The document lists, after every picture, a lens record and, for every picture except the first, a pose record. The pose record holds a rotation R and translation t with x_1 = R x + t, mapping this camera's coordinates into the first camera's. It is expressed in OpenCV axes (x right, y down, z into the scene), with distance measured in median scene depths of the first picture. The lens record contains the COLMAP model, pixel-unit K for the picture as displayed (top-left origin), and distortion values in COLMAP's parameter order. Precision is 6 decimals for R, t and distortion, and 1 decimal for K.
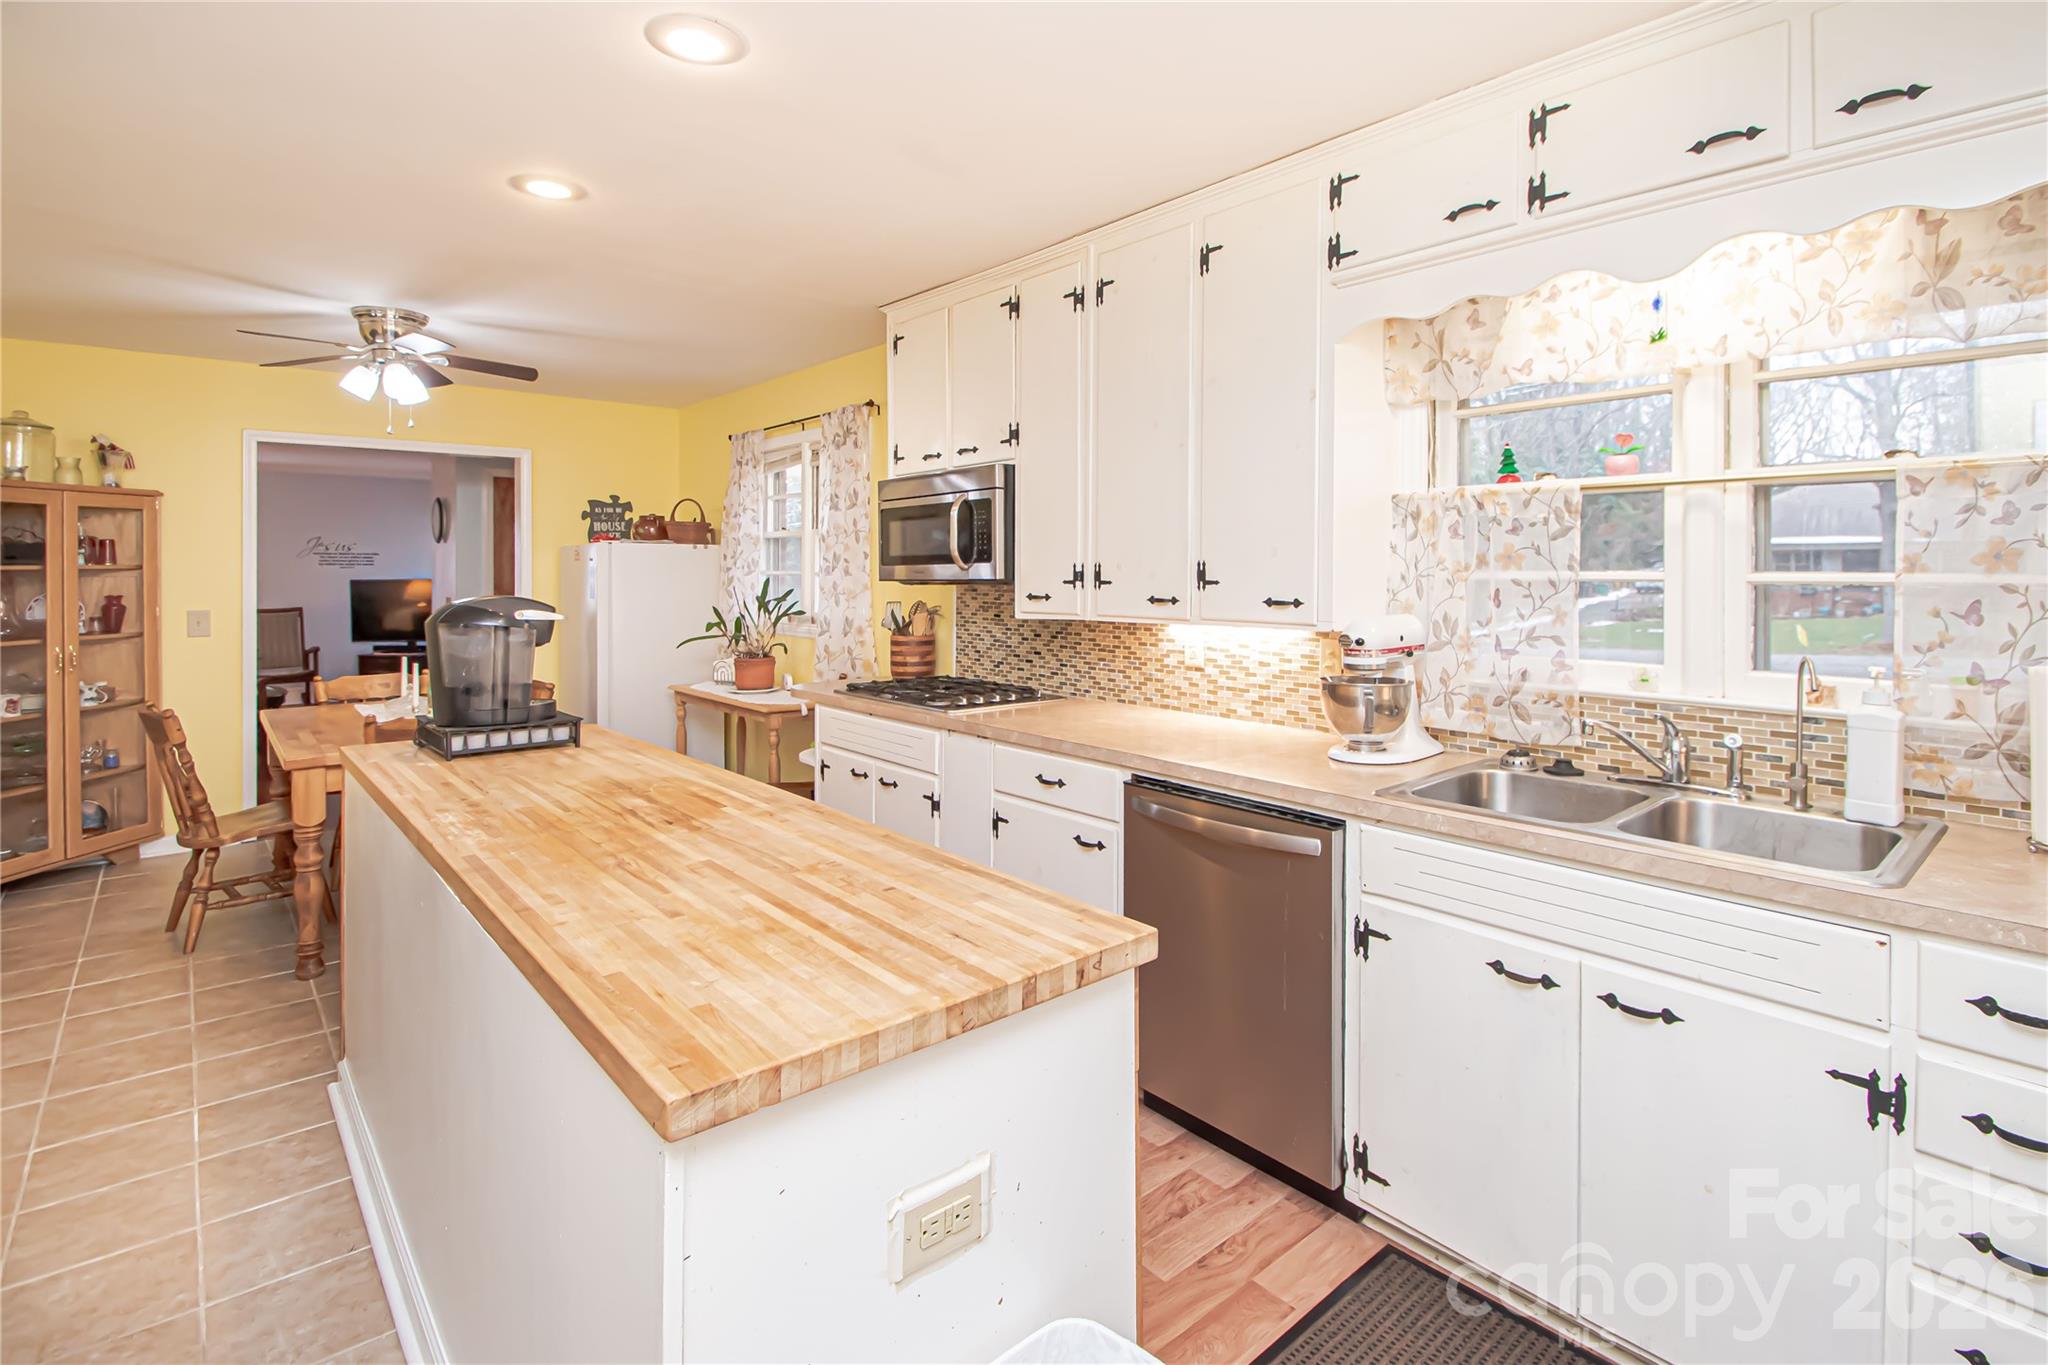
lens RADIAL K [[948.2, 0, 1030.0], [0, 948.2, 573.6], [0, 0, 1]] dist [-0.002800, -0.000442]
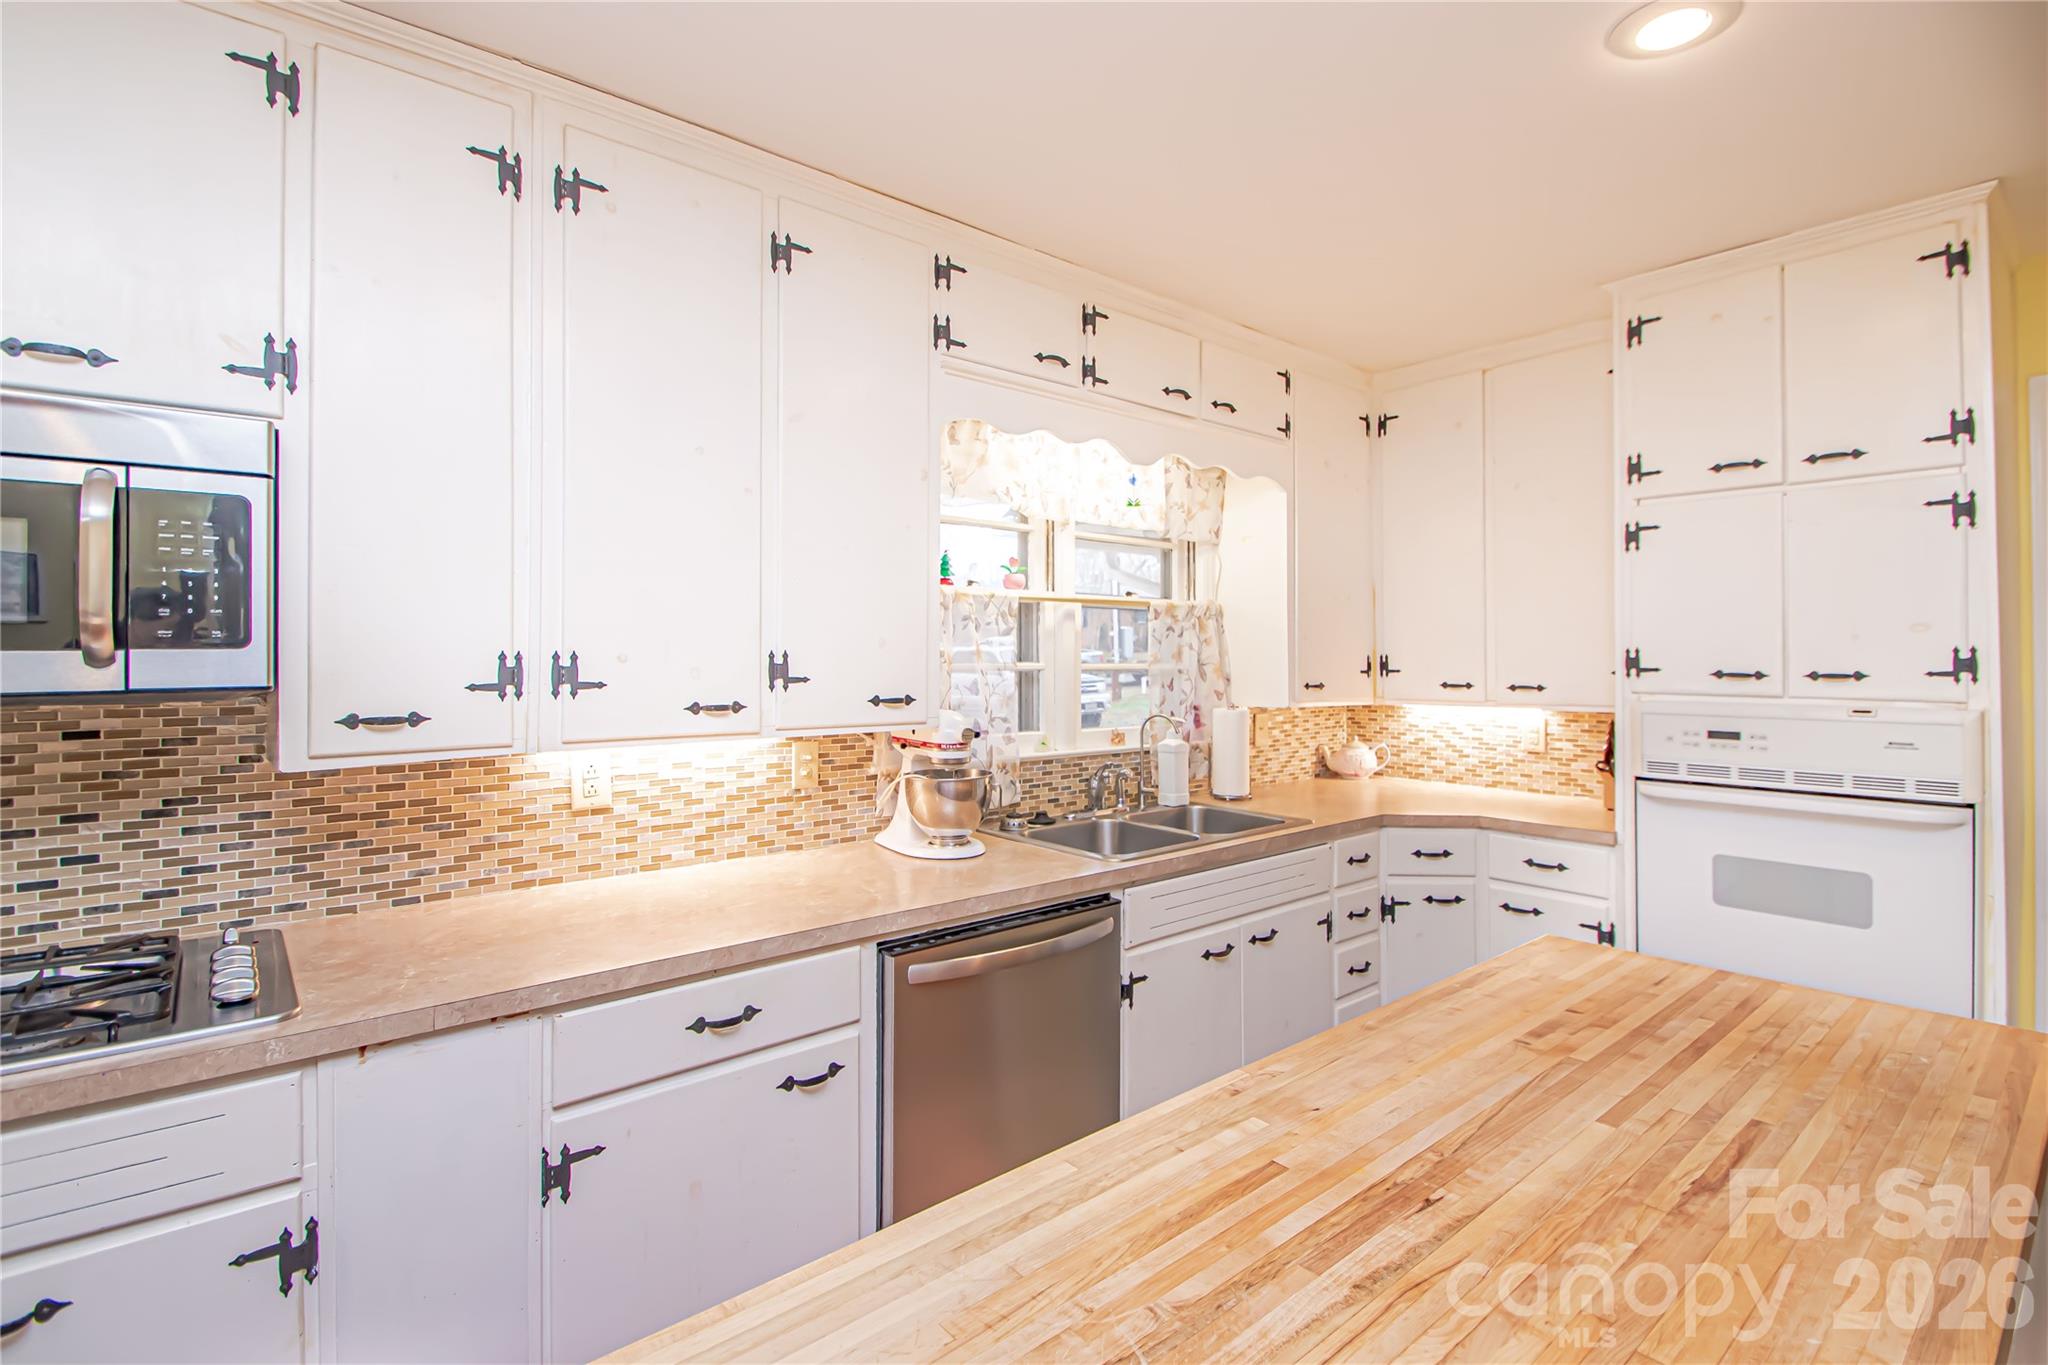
lens RADIAL K [[972.7, 0, 1019.2], [0, 972.7, 643.4], [0, 0, 1]] dist [0.018909, -0.020419]
pose [[0.011553, 0.011293, 0.999869, -0.541611], [-0.000509, 0.999936, -0.011288, -0.010453], [-0.999933, -0.000379, 0.011558, 0.740274]]
